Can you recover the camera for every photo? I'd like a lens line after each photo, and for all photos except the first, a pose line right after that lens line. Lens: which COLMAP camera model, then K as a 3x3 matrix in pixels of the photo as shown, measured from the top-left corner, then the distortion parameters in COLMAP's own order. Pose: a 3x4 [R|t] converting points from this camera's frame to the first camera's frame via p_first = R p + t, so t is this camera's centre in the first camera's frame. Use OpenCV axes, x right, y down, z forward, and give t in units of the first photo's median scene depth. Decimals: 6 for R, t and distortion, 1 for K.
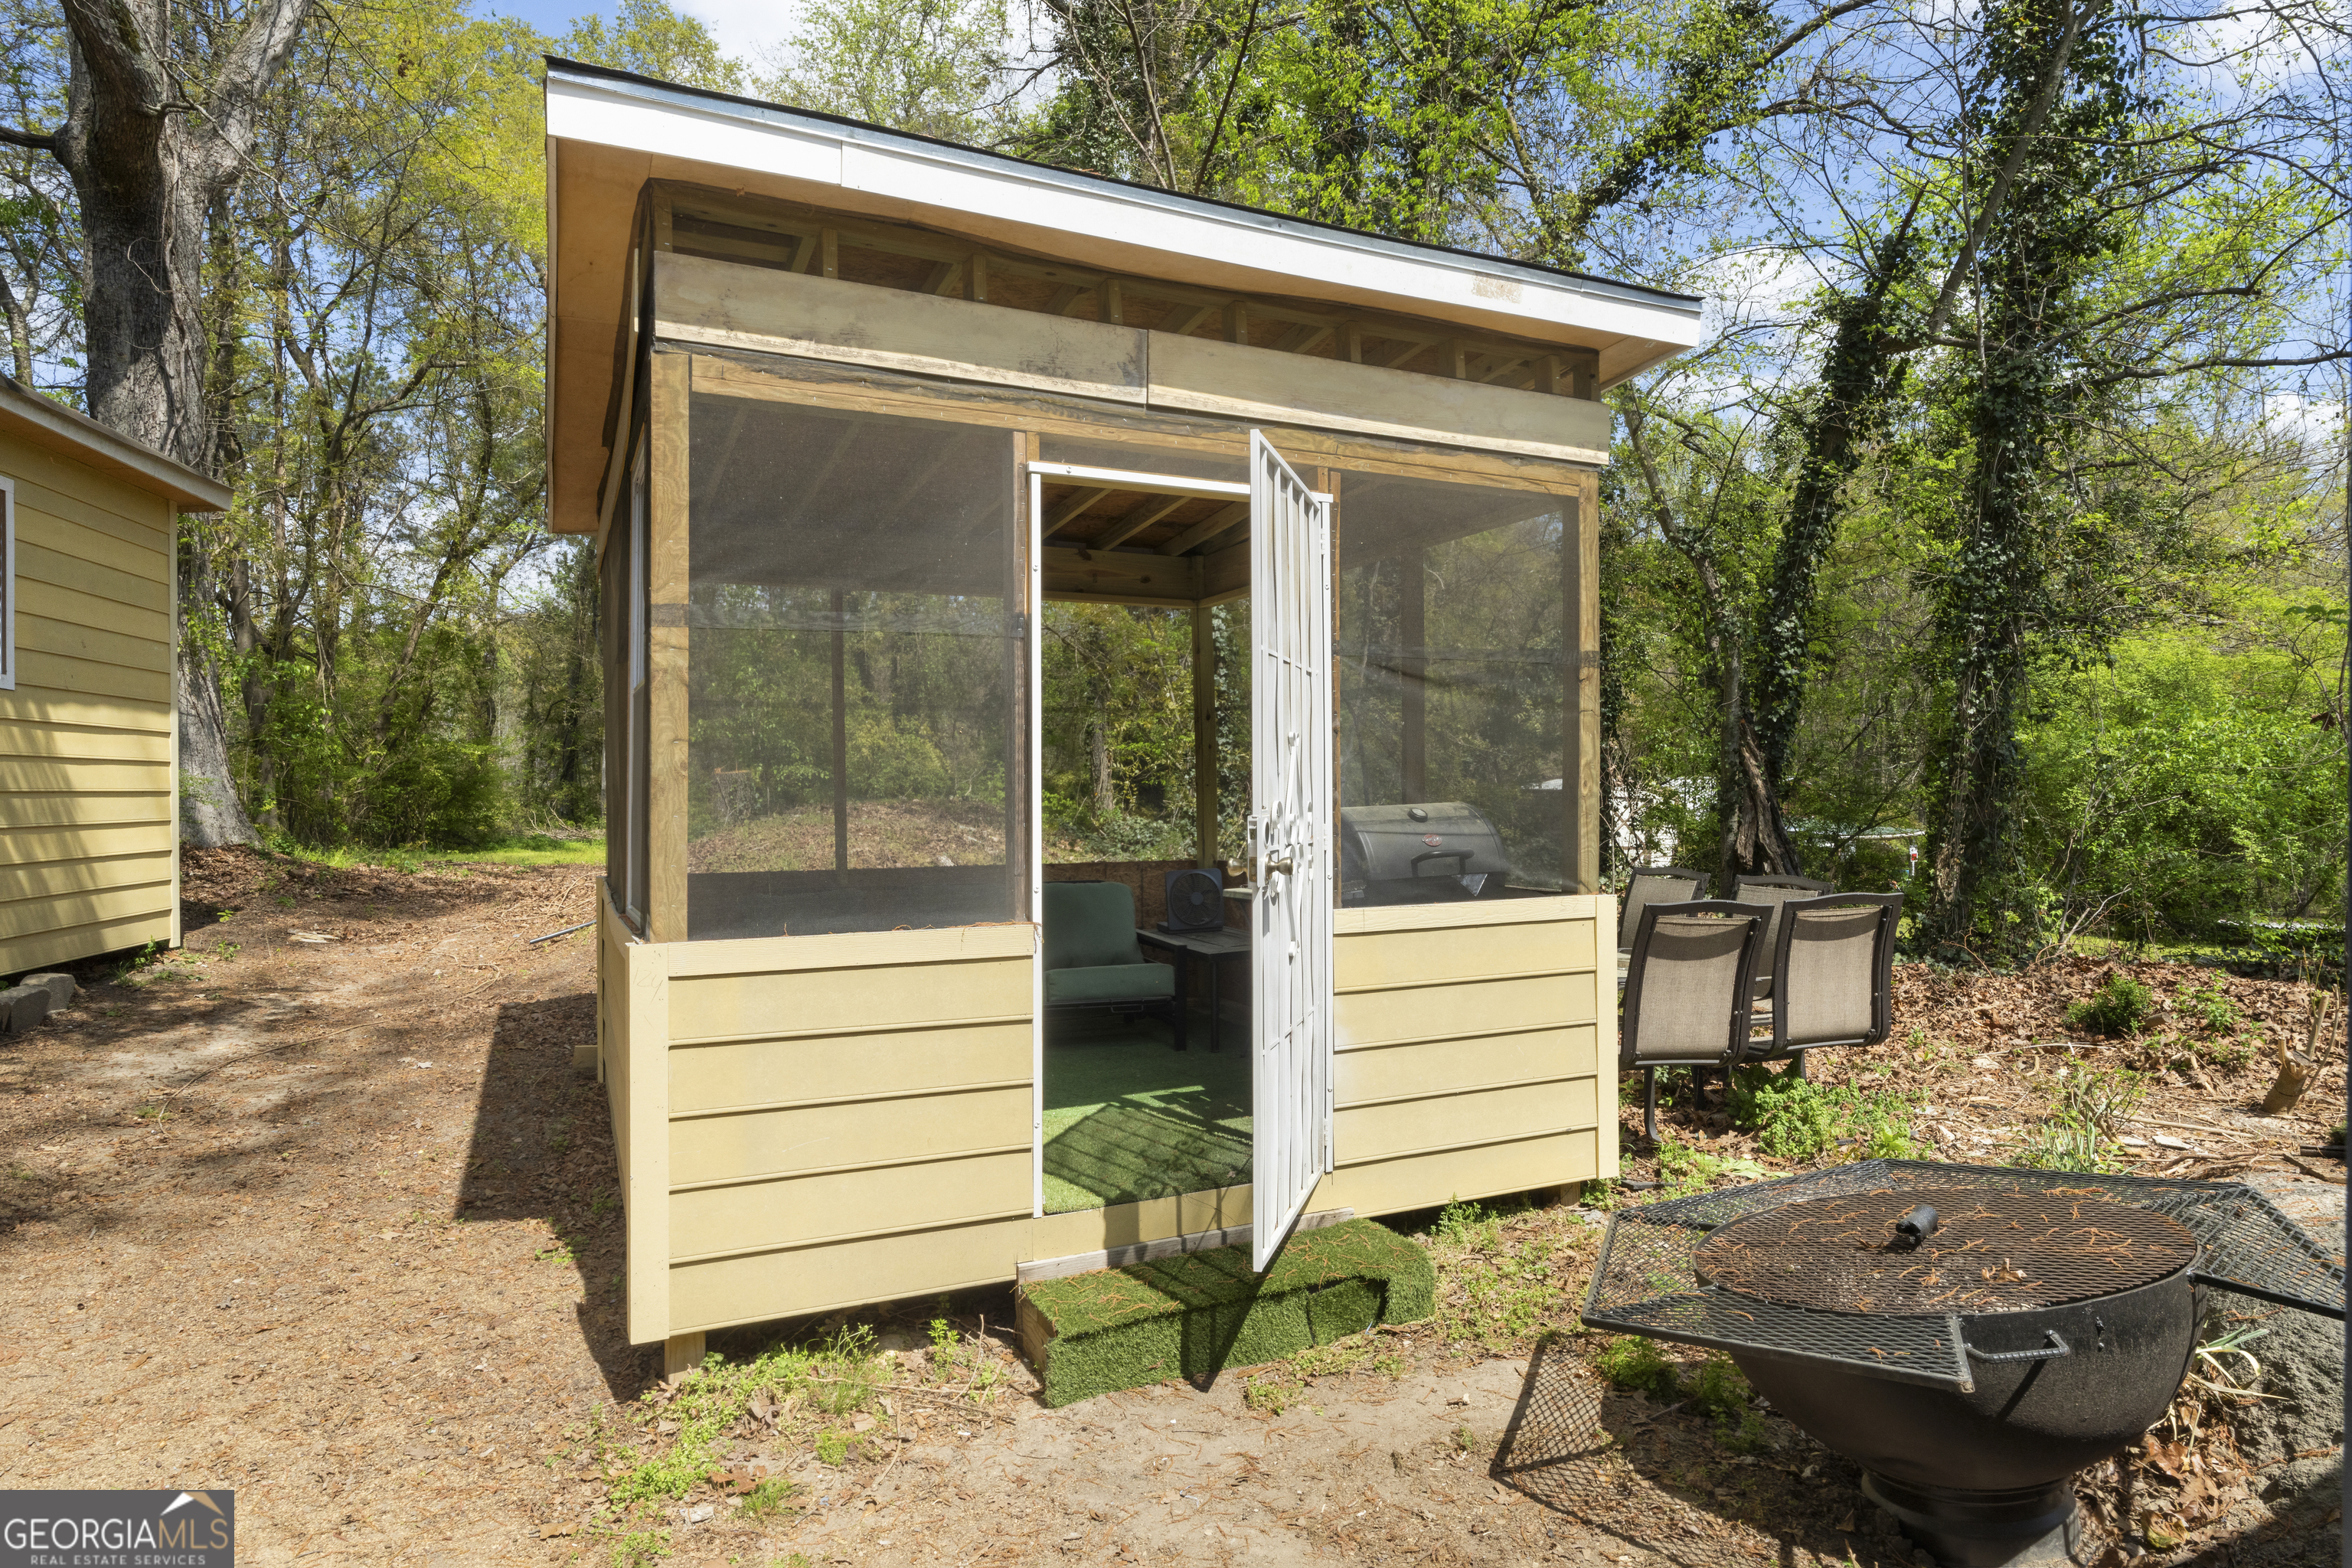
lens RADIAL K [[1395.8, 0, 1179.6], [0, 1395.8, 798.5], [0, 0, 1]] dist [0.004874, 0.002098]
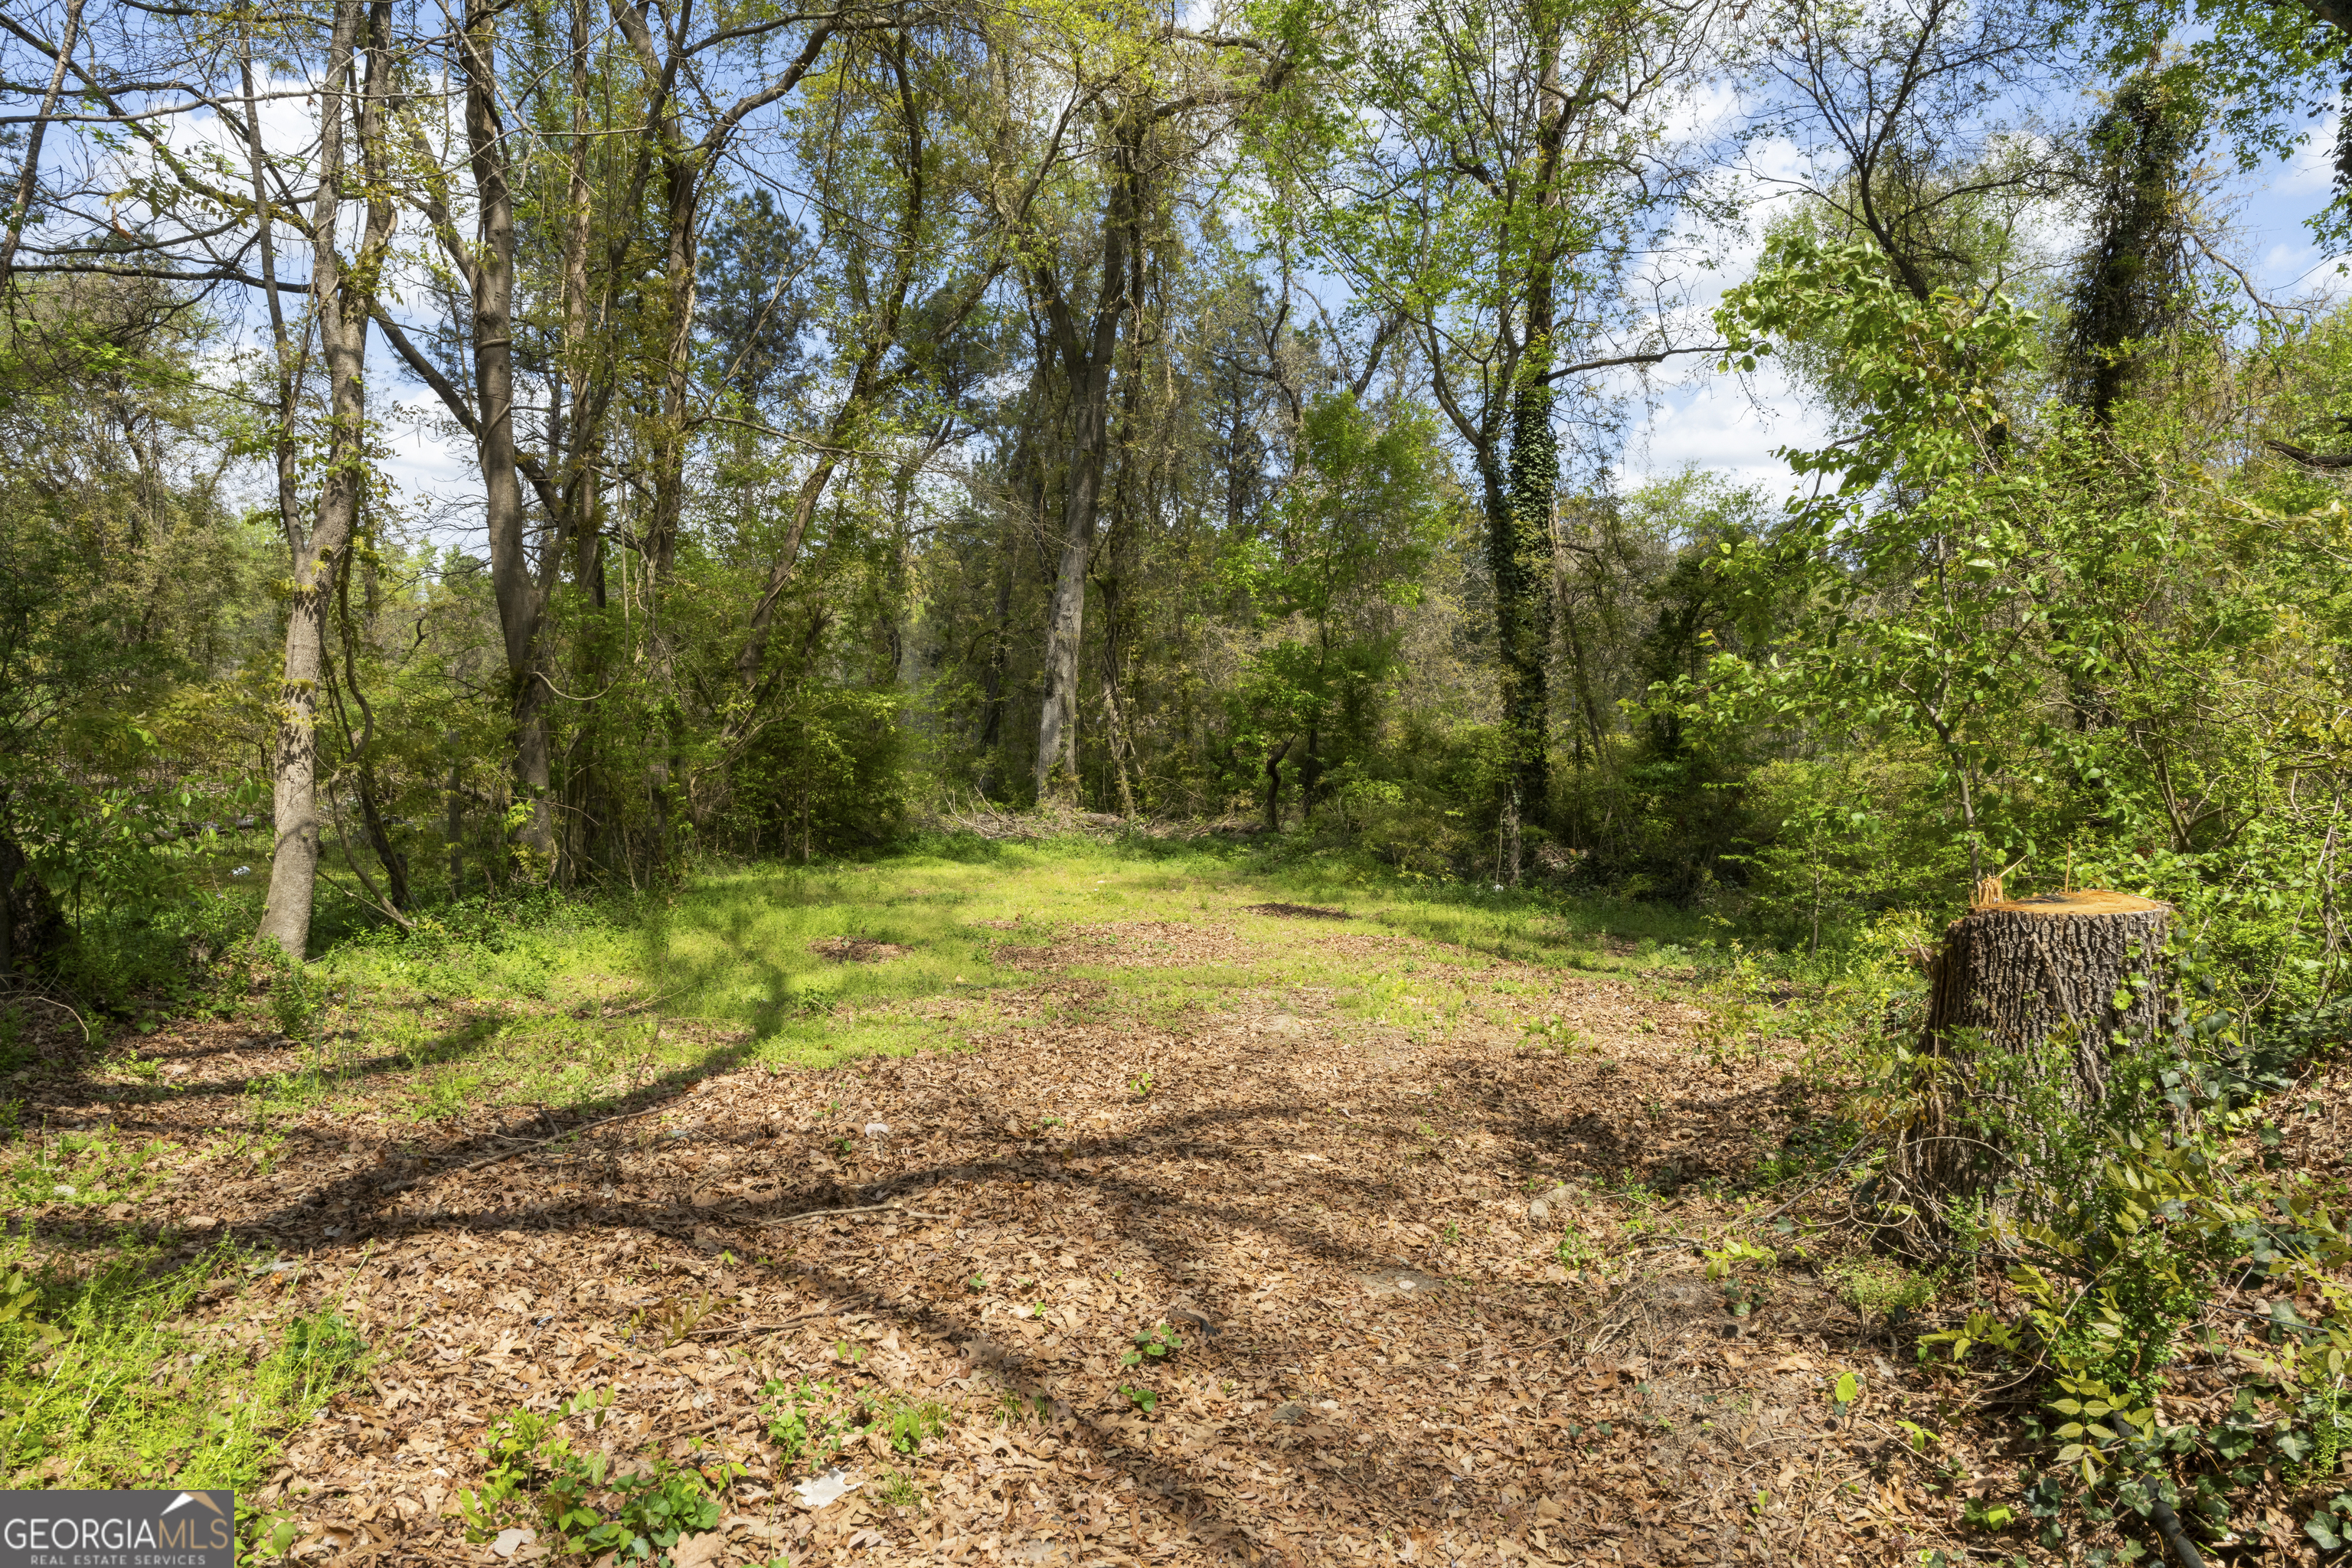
lens RADIAL K [[1592.9, 0, 1179.3], [0, 1592.9, 795.7], [0, 0, 1]] dist [0.045271, 0.000628]
pose [[0.962067, 0.038538, -0.270077, -0.644032], [-0.032359, 0.999104, 0.027295, -0.062192], [0.270887, -0.017520, 0.962452, 1.231061]]
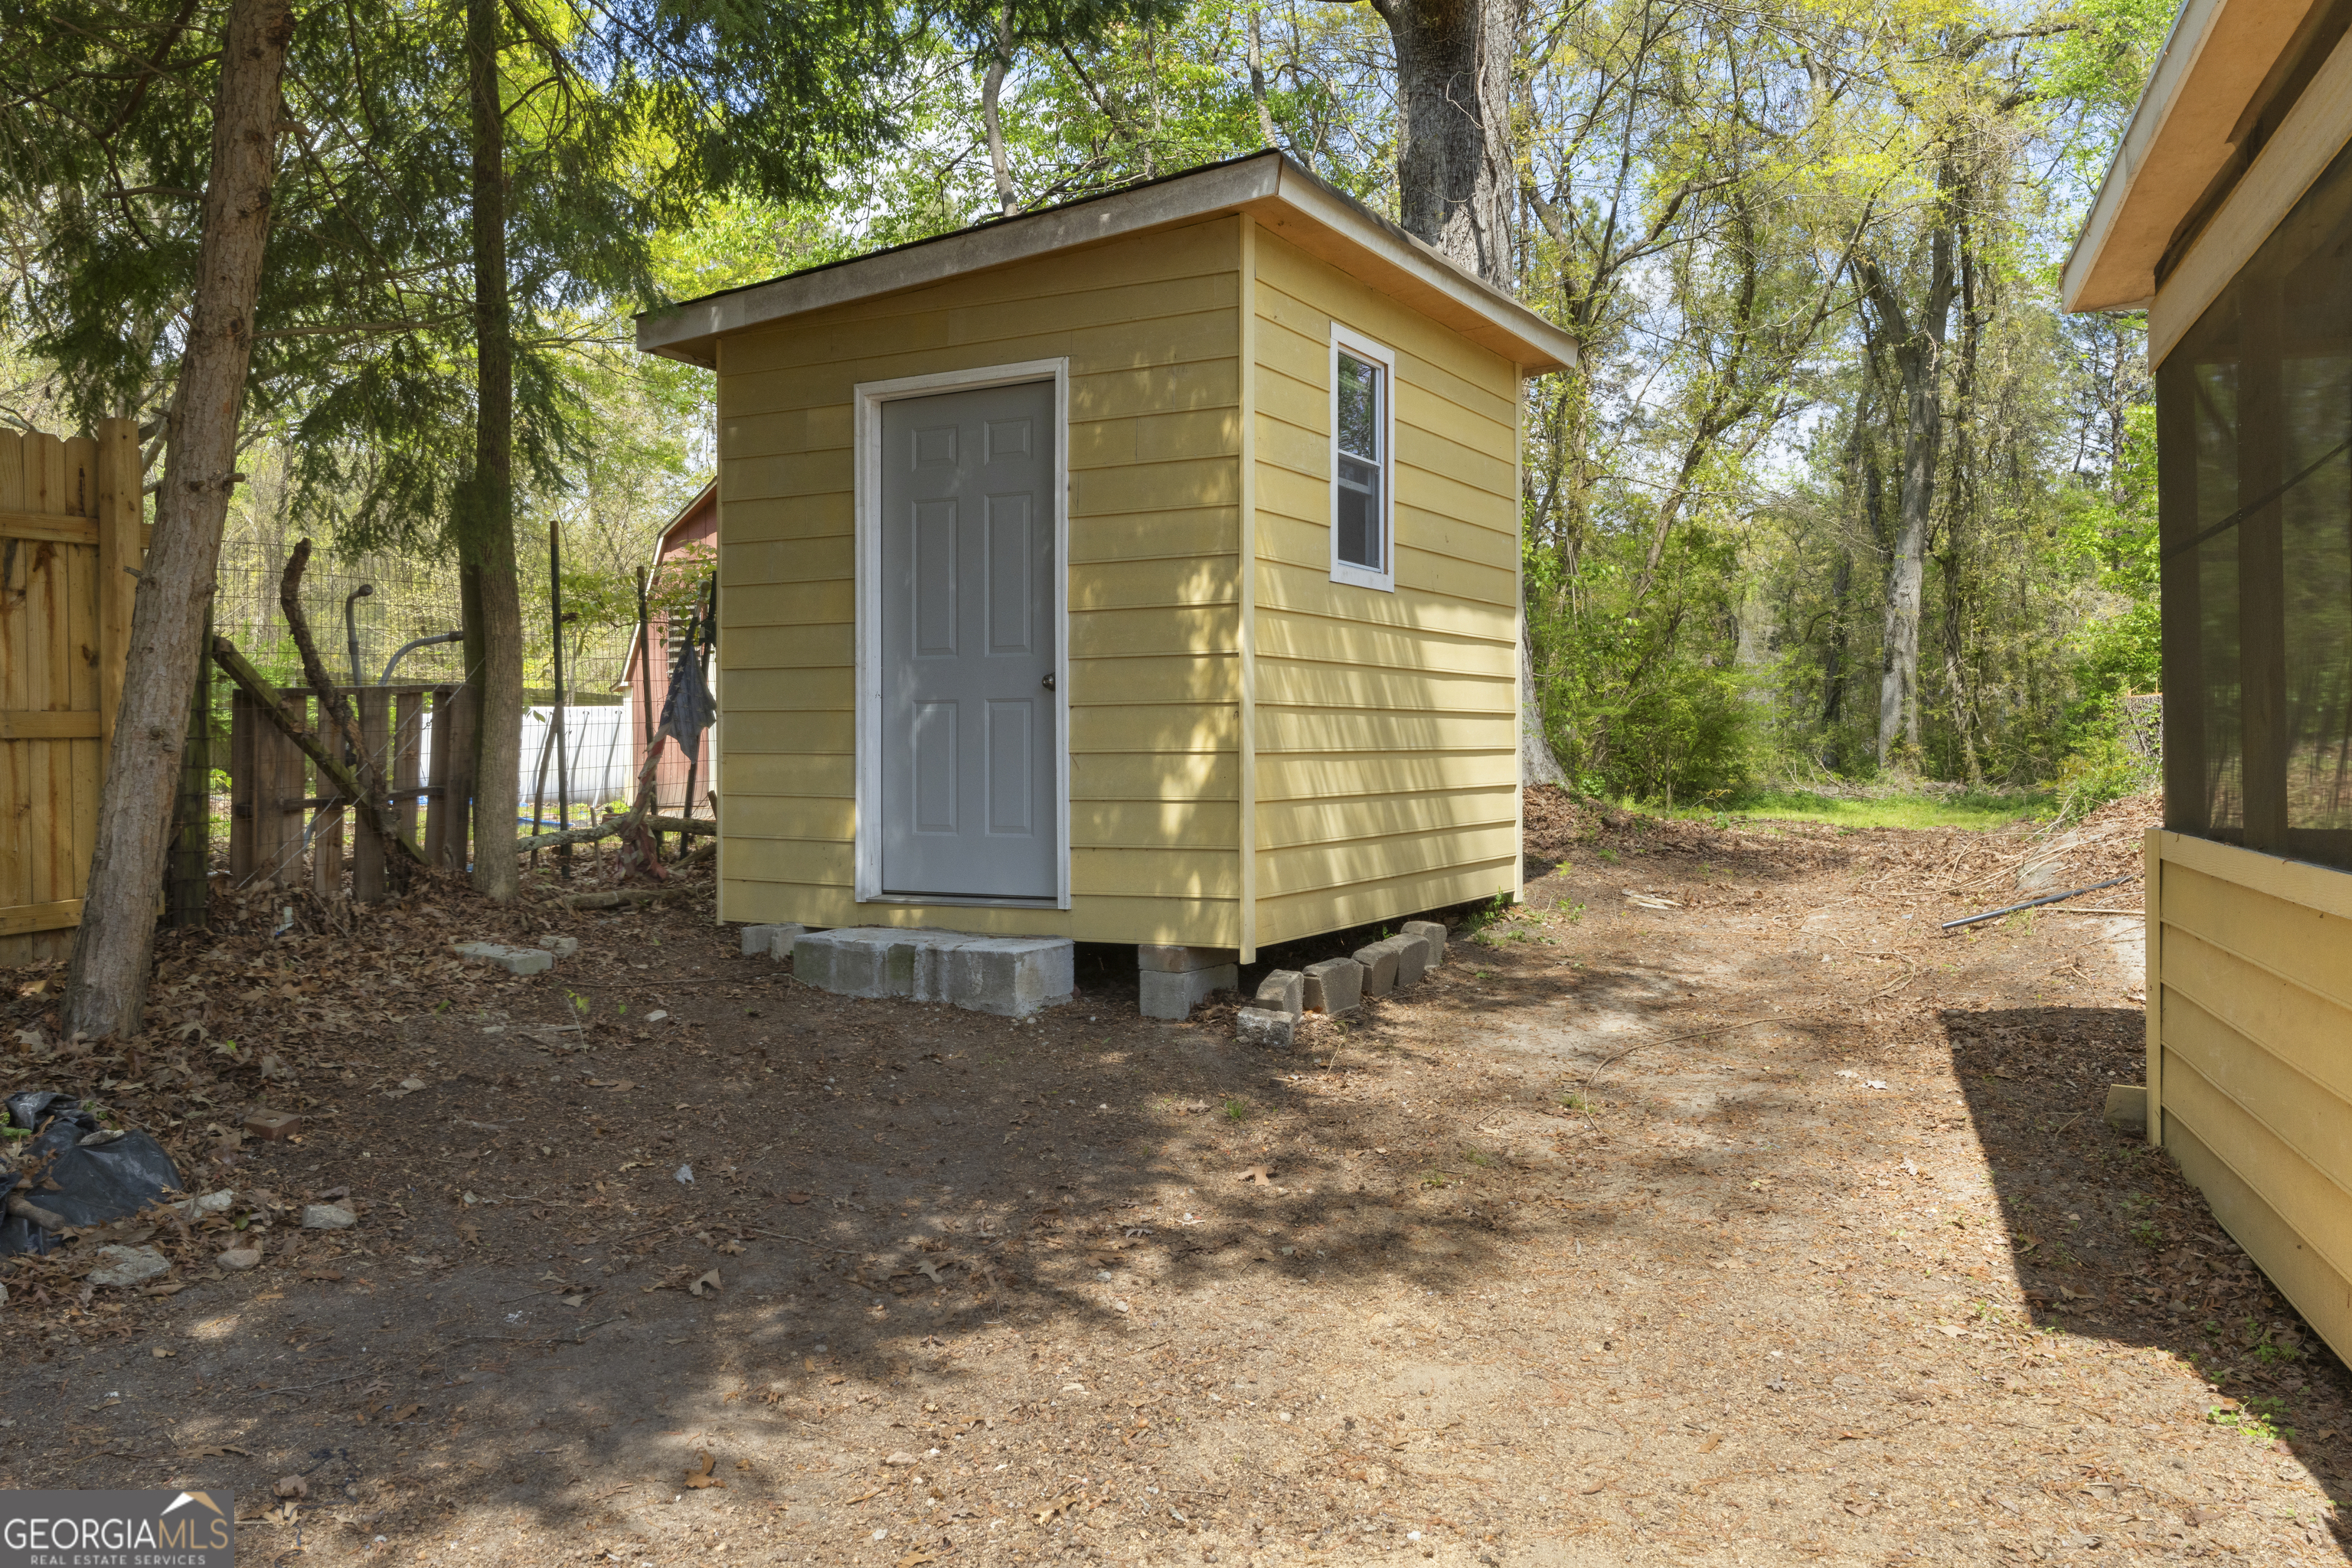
lens RADIAL K [[1908.2, 0, 1163.1], [0, 1908.2, 741.3], [0, 0, 1]] dist [0.008657, 0.008091]
pose [[0.740280, 0.002040, -0.672296, -0.087964], [-0.004484, 0.999988, -0.001903, 0.010984], [0.672284, 0.004423, 0.740280, 0.018409]]
